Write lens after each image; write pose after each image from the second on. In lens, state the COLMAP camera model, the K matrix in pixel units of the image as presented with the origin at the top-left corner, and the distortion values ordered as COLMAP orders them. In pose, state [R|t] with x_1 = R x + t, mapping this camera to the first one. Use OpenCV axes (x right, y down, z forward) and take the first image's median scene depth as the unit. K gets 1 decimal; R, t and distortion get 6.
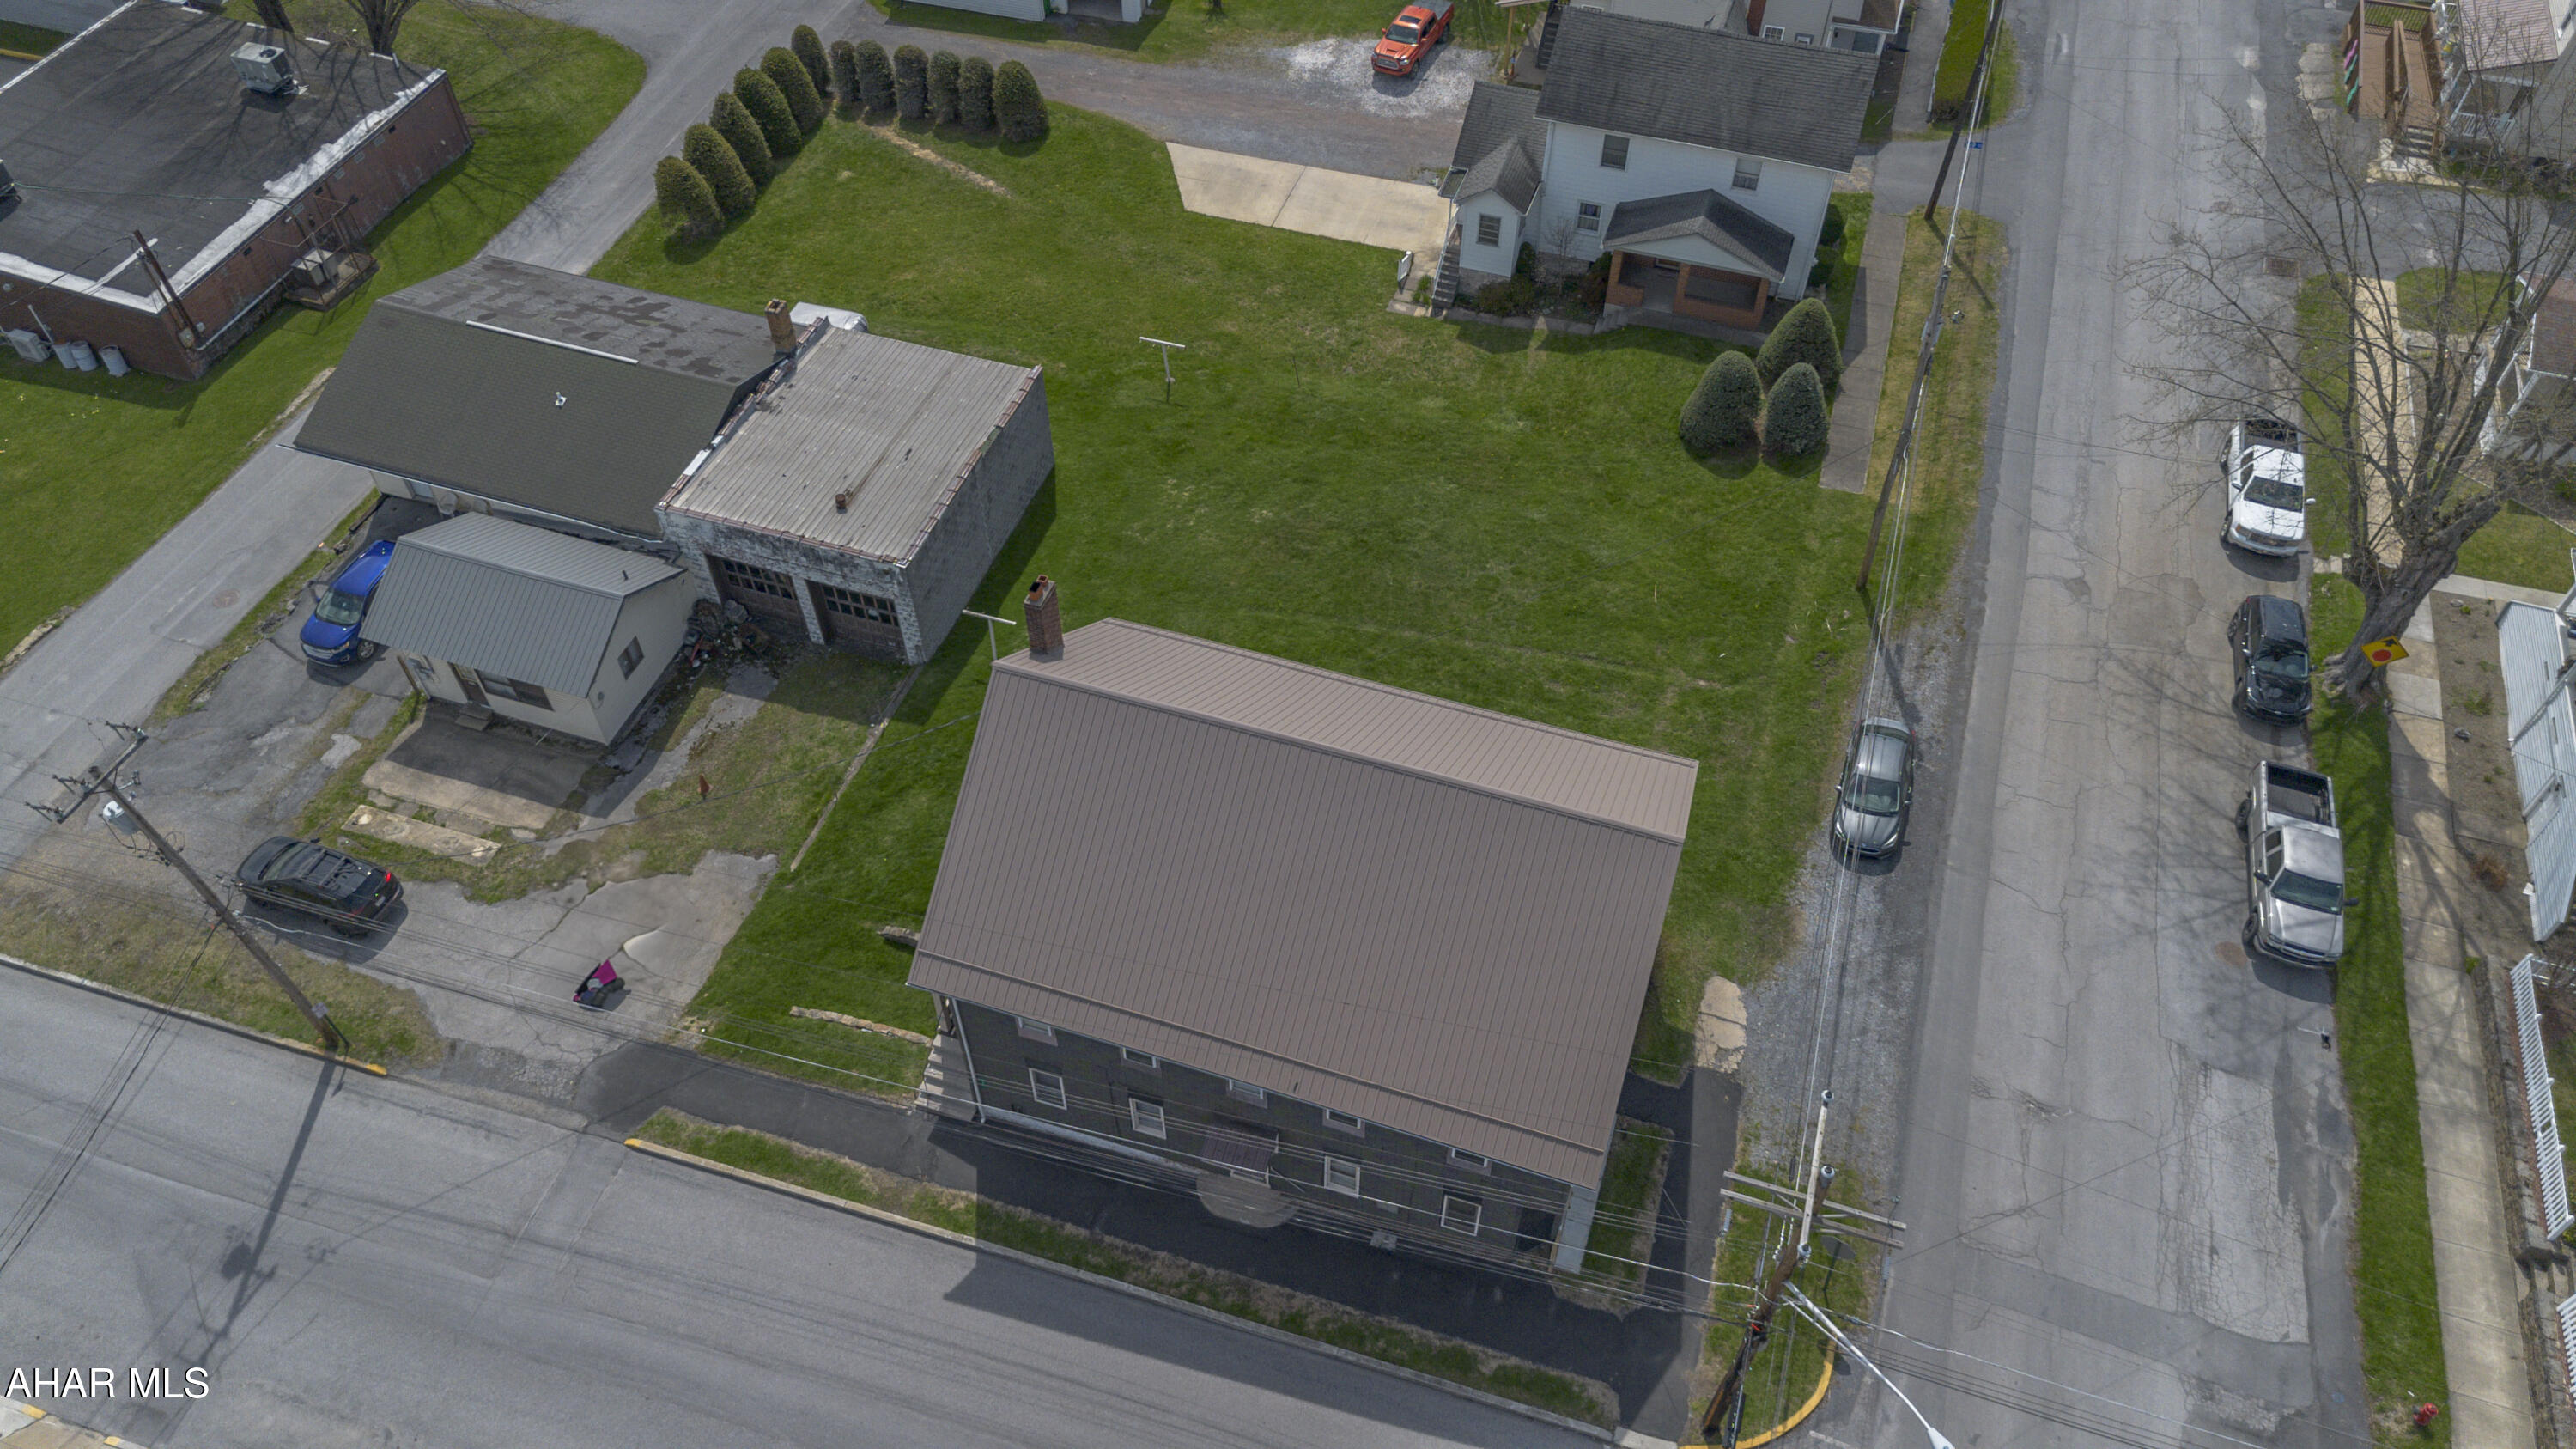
lens RADIAL K [[1816.0, 0, 1292.9], [0, 1816.0, 732.2], [0, 0, 1]] dist [0.084594, -0.097189]
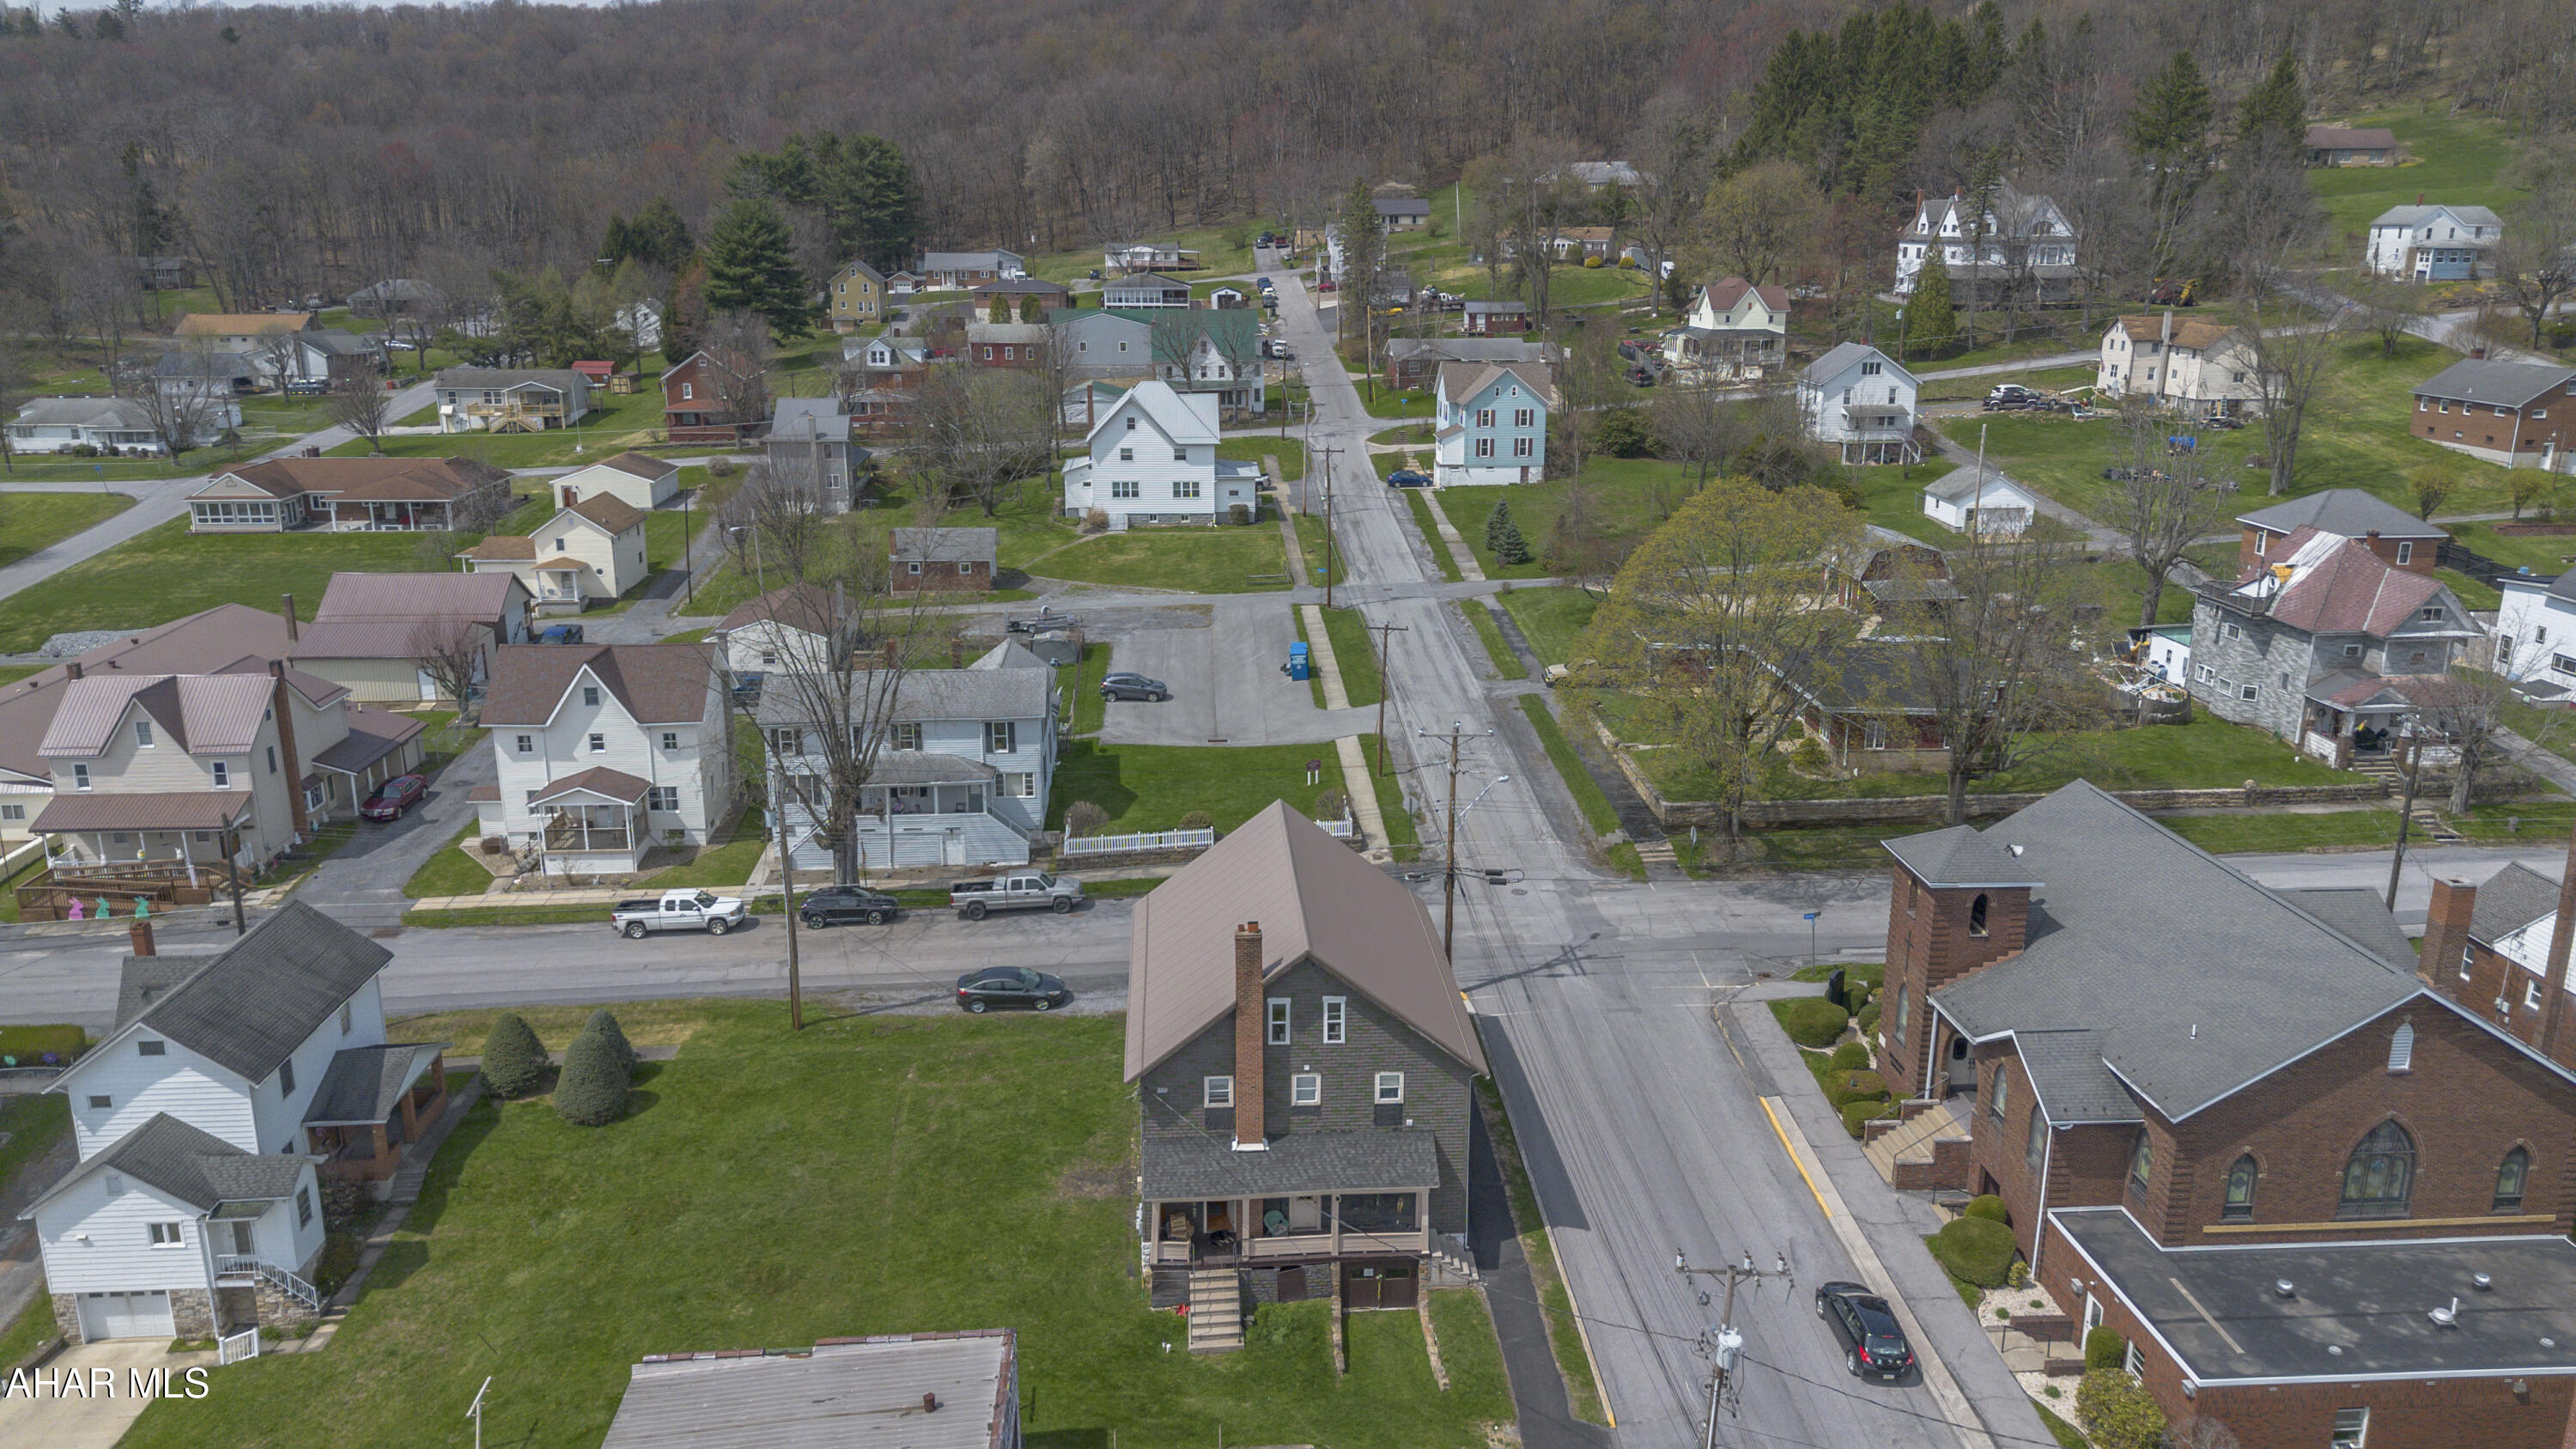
lens RADIAL K [[1816.0, 0, 1292.9], [0, 1816.0, 732.2], [0, 0, 1]] dist [0.084594, -0.097189]
pose [[-0.373192, -0.254004, 0.892306, -1.027161], [0.709290, 0.541852, 0.450893, -0.578265], [-0.598026, 0.801173, -0.022052, 0.673596]]
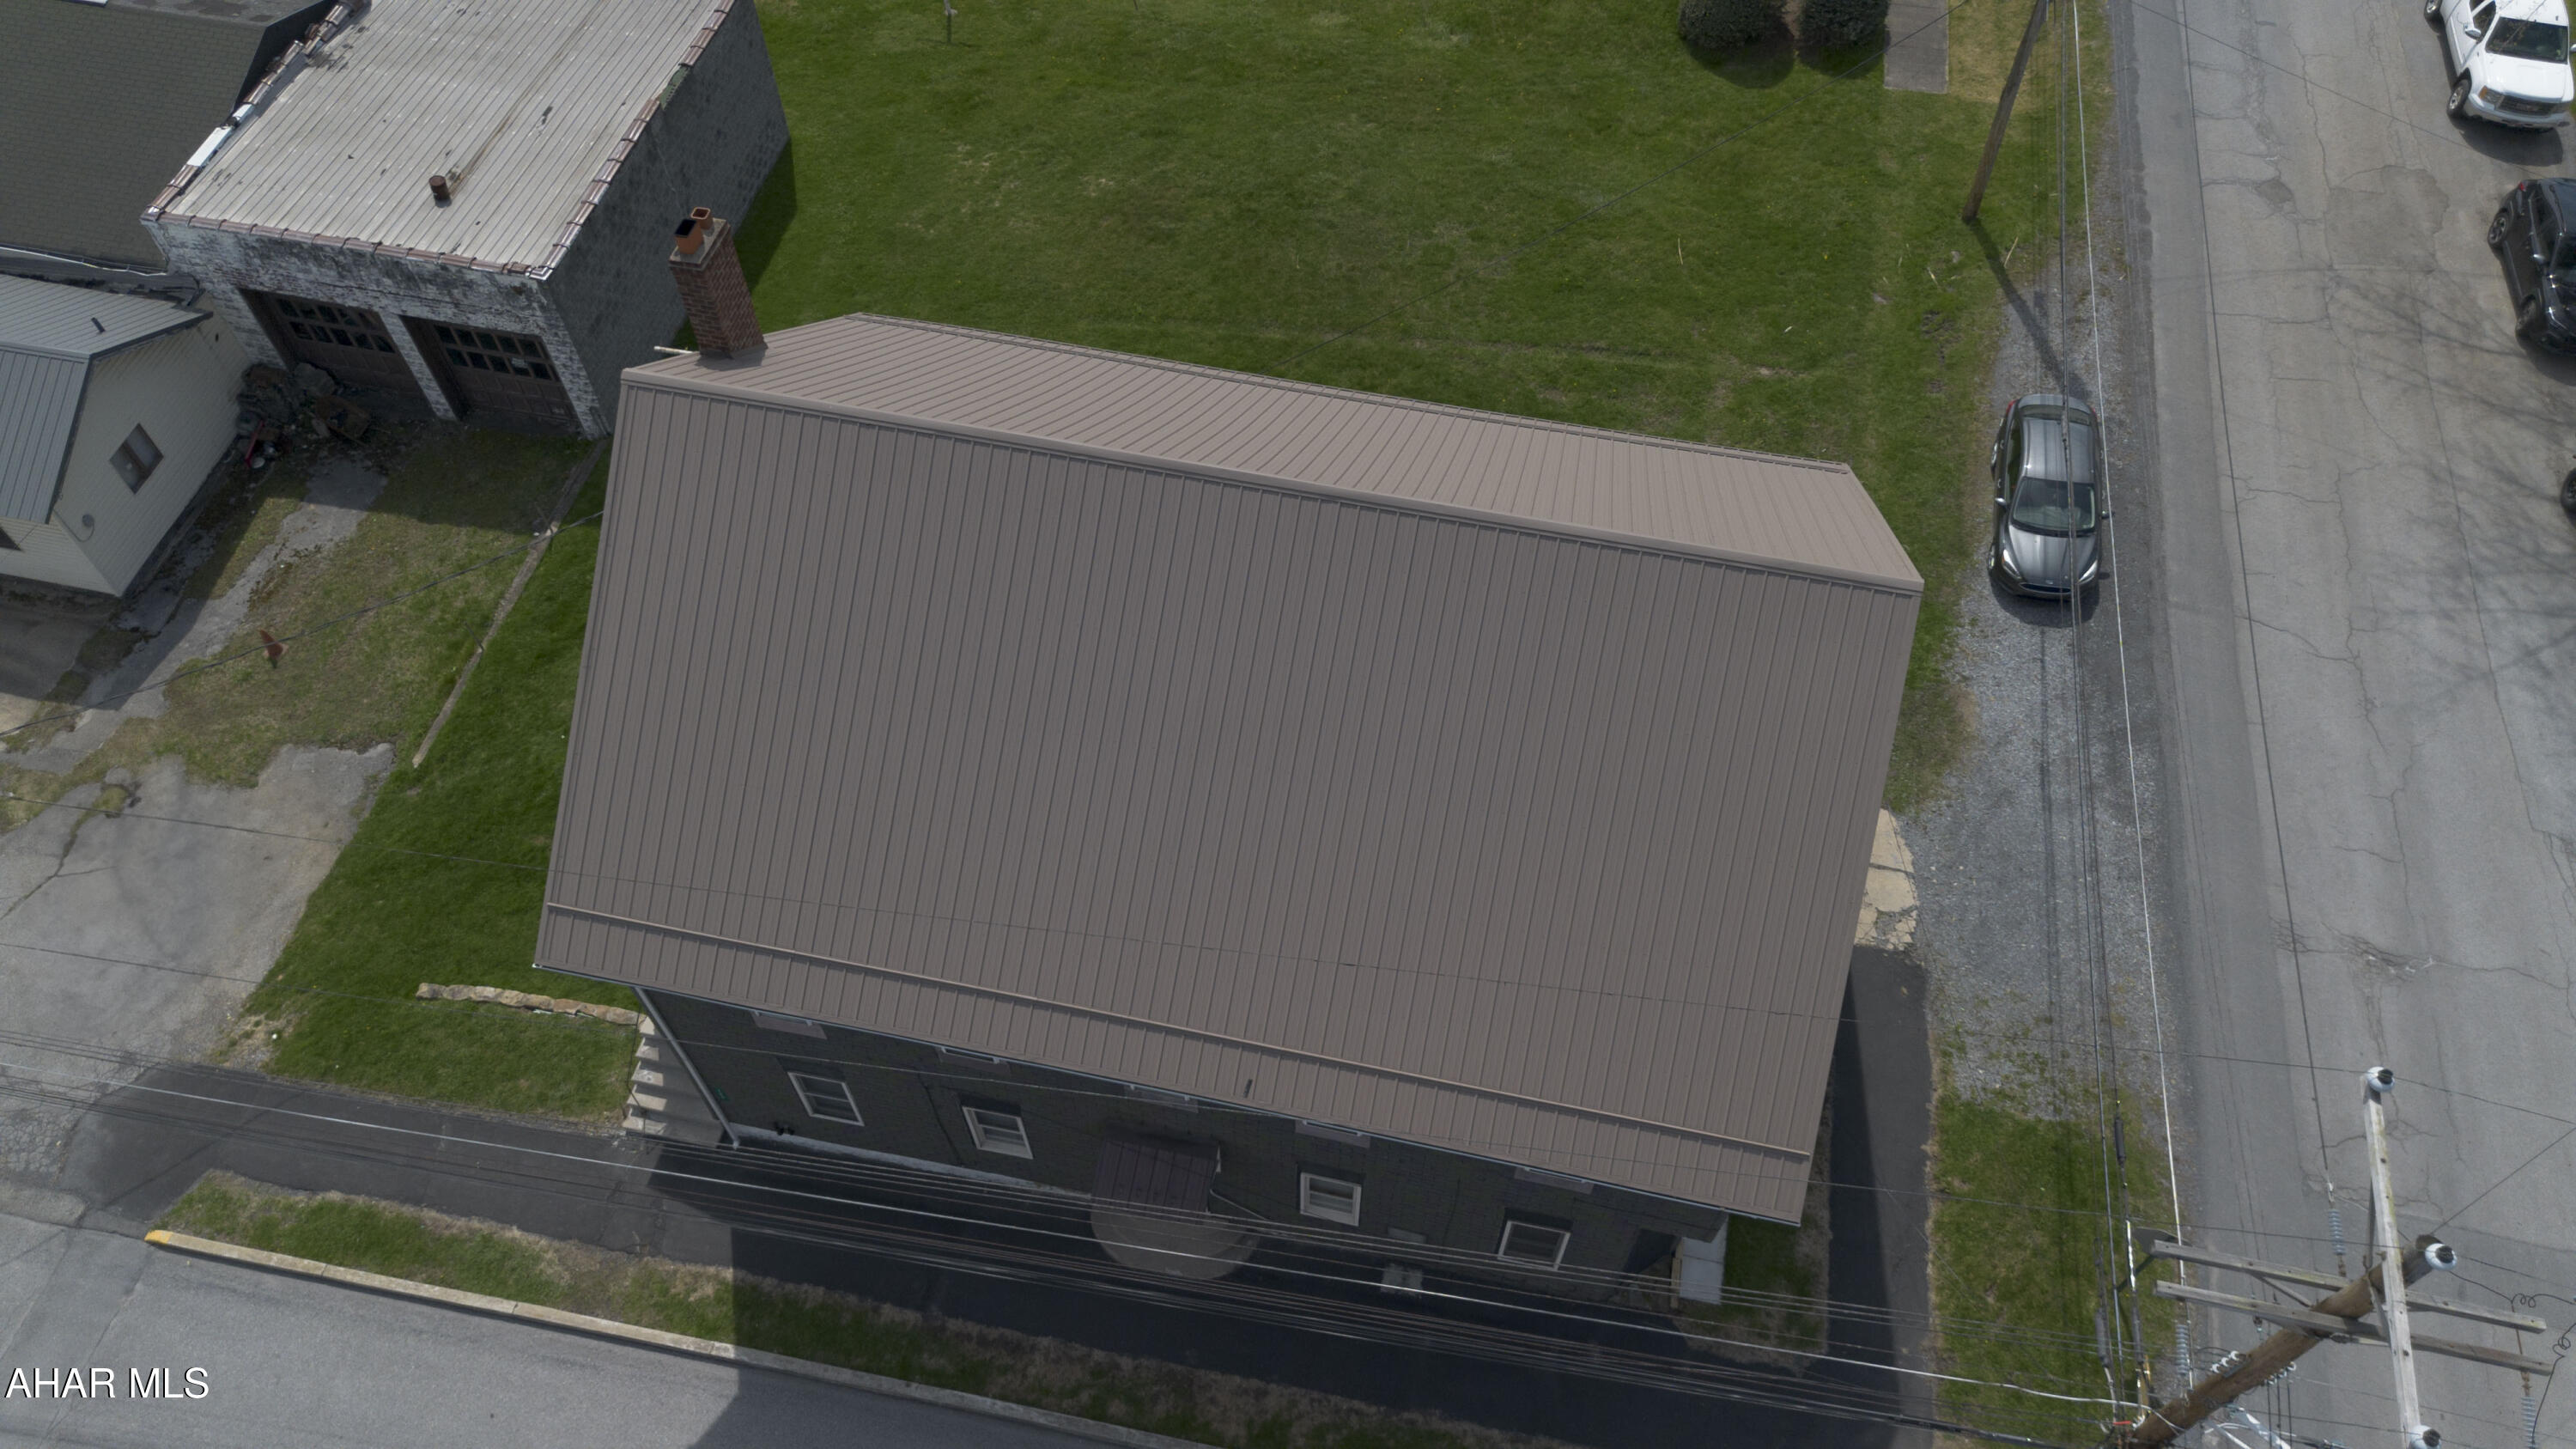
lens RADIAL K [[1816.0, 0, 1292.9], [0, 1816.0, 732.2], [0, 0, 1]] dist [0.084594, -0.097189]
pose [[0.993992, -0.090117, 0.062113, -0.006713], [0.083233, 0.990911, 0.105680, 0.020146], [-0.071072, -0.099875, 0.992458, 0.321406]]
